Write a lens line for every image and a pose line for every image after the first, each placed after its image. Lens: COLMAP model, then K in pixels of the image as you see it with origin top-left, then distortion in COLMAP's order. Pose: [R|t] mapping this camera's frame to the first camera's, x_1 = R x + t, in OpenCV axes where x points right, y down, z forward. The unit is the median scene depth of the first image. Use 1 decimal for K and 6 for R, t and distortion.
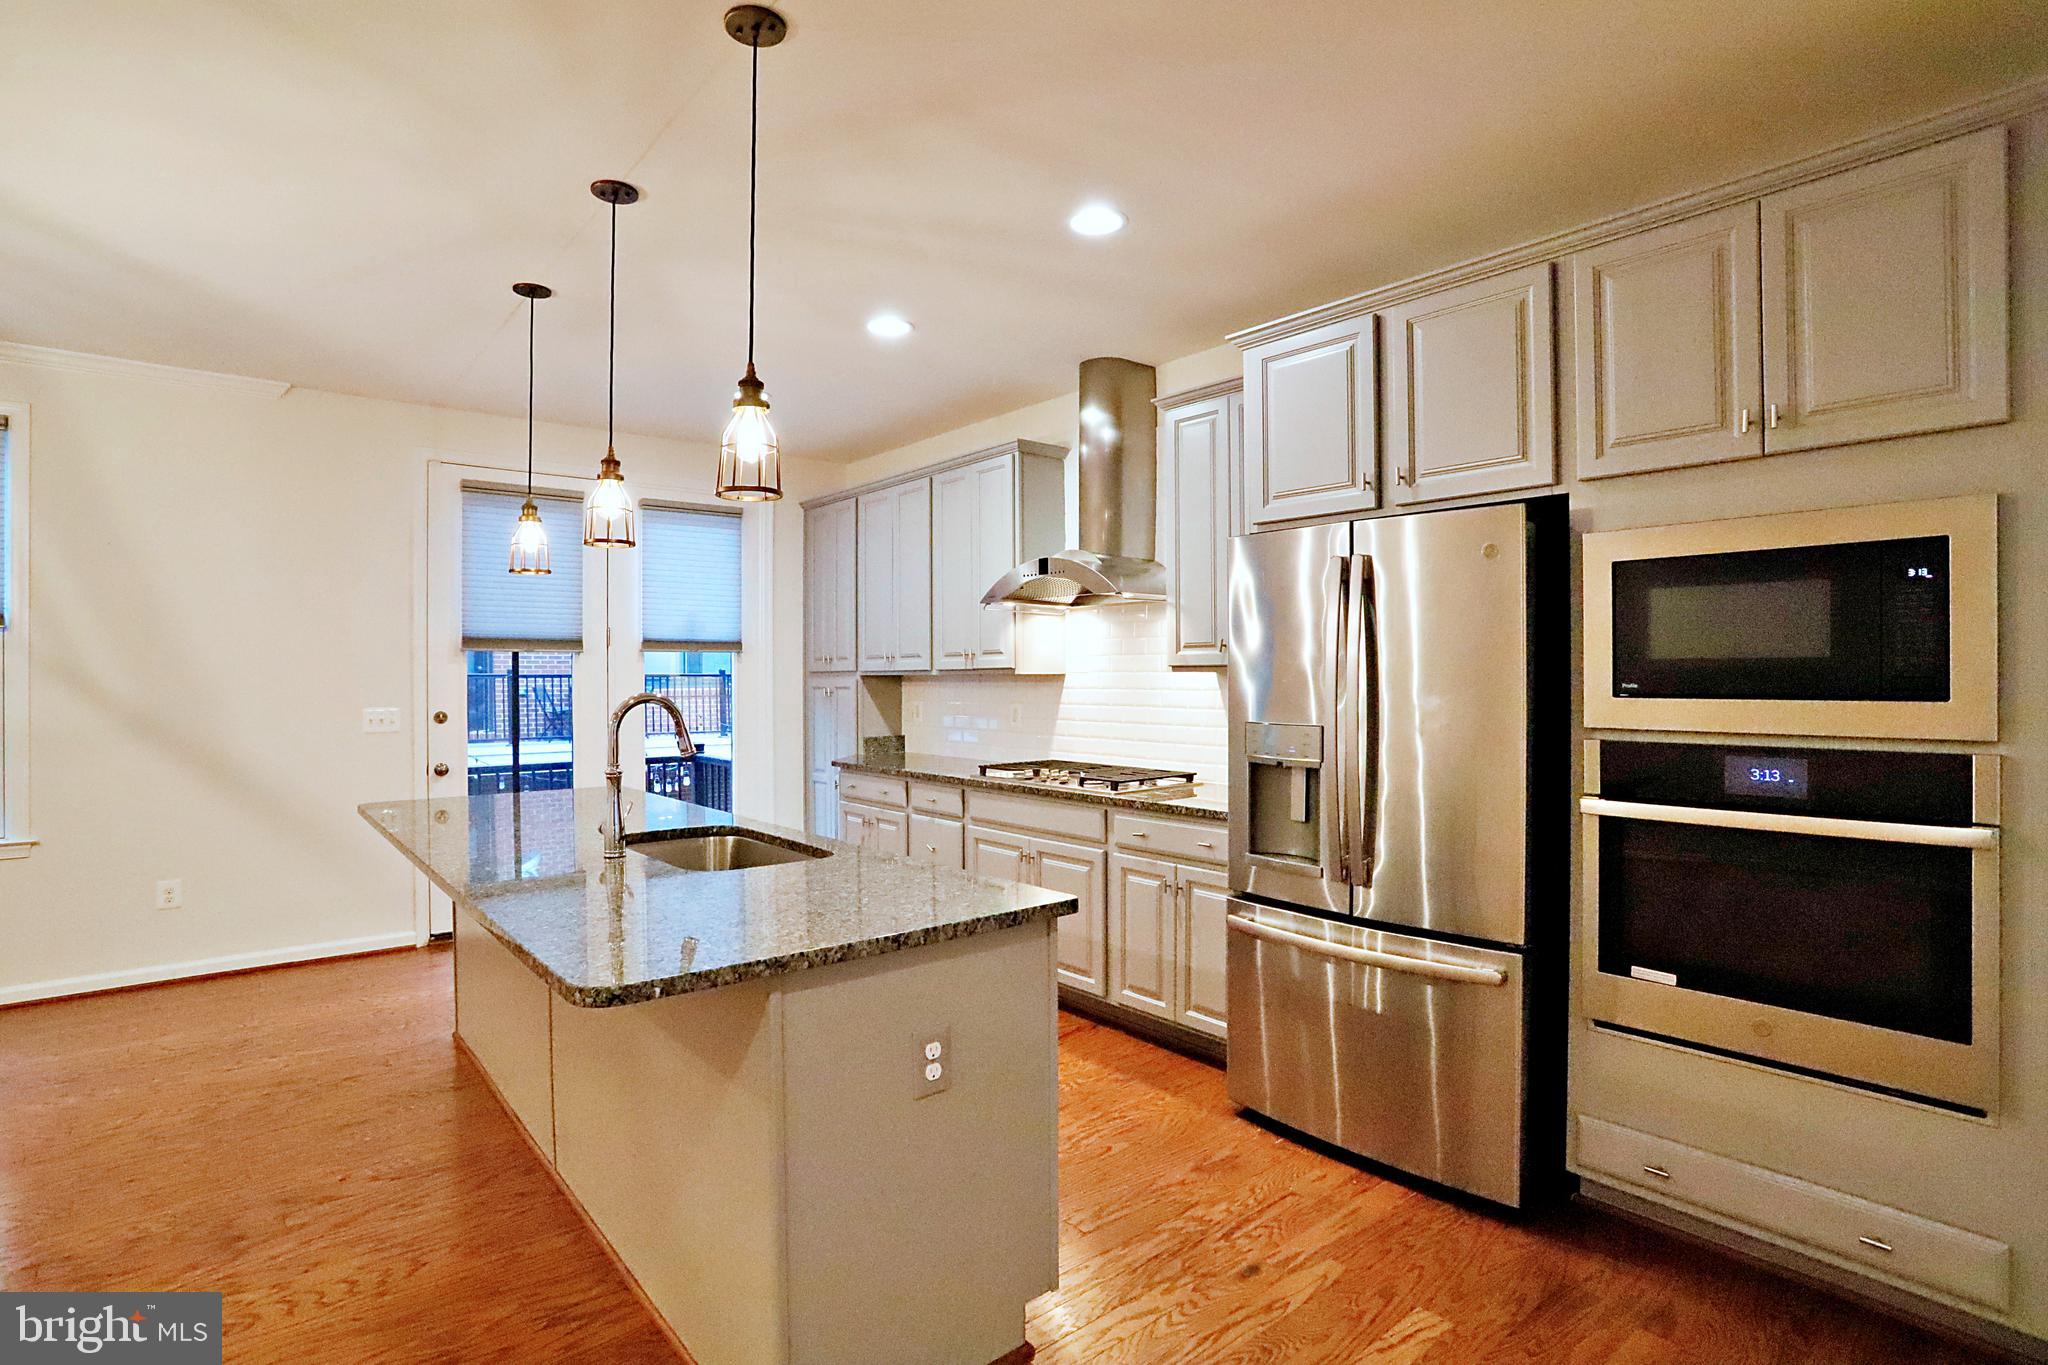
lens RADIAL K [[1002.1, 0, 1020.3], [0, 1002.1, 676.5], [0, 0, 1]] dist [-0.070000, 0.030454]
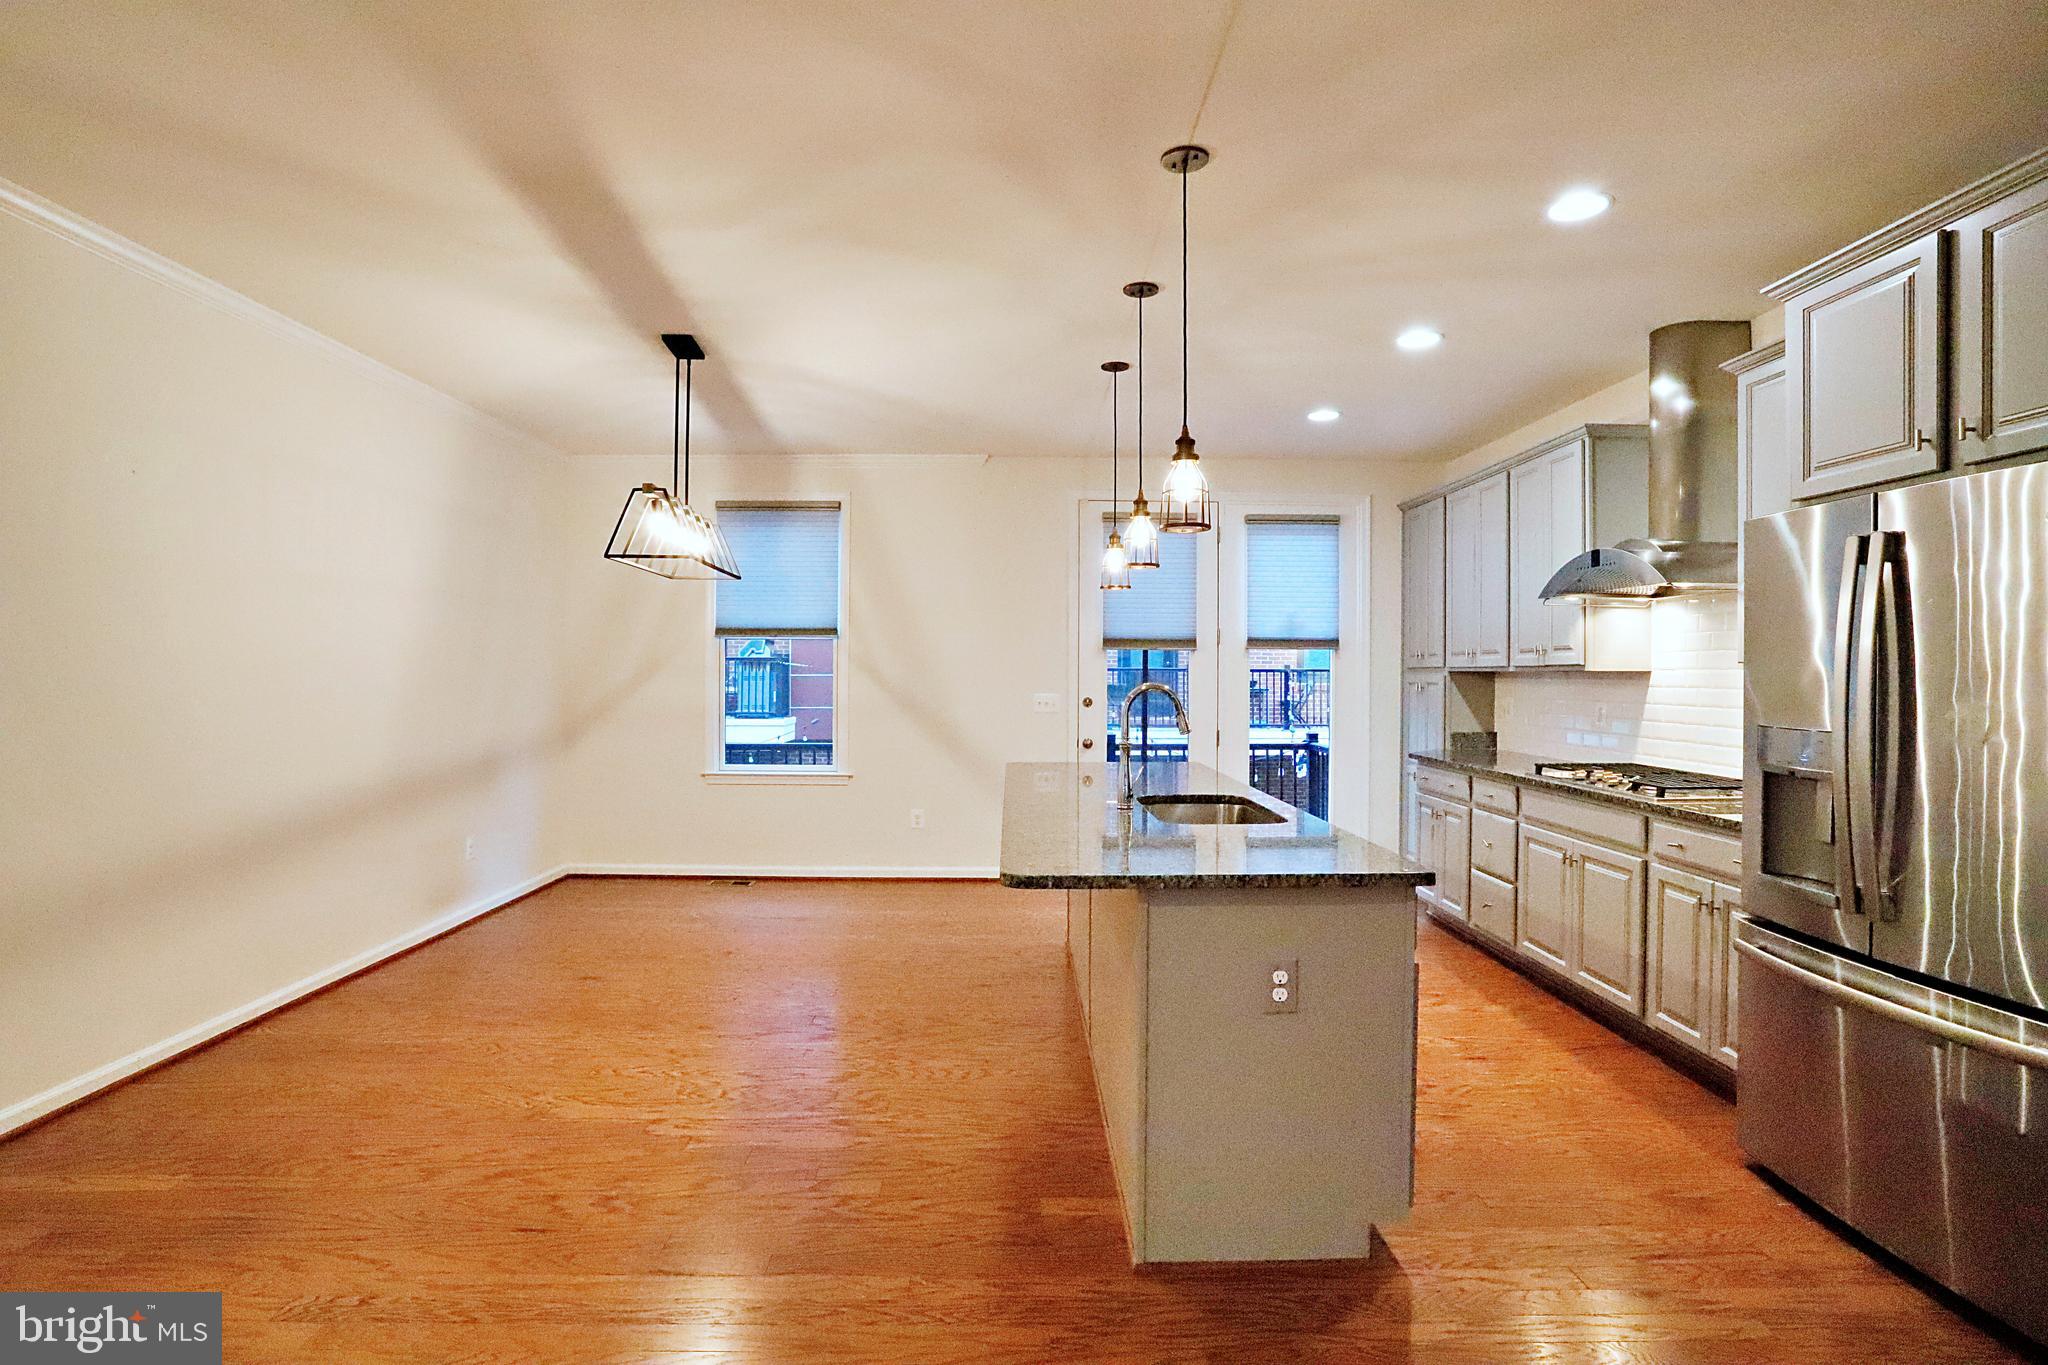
lens RADIAL K [[987.7, 0, 1025.9], [0, 987.7, 673.5], [0, 0, 1]] dist [-0.083404, 0.043374]
pose [[0.781052, 0.008010, -0.624415, 0.189985], [-0.007204, 0.999967, 0.003816, 0.000510], [0.624425, 0.001518, 0.781083, -0.060976]]
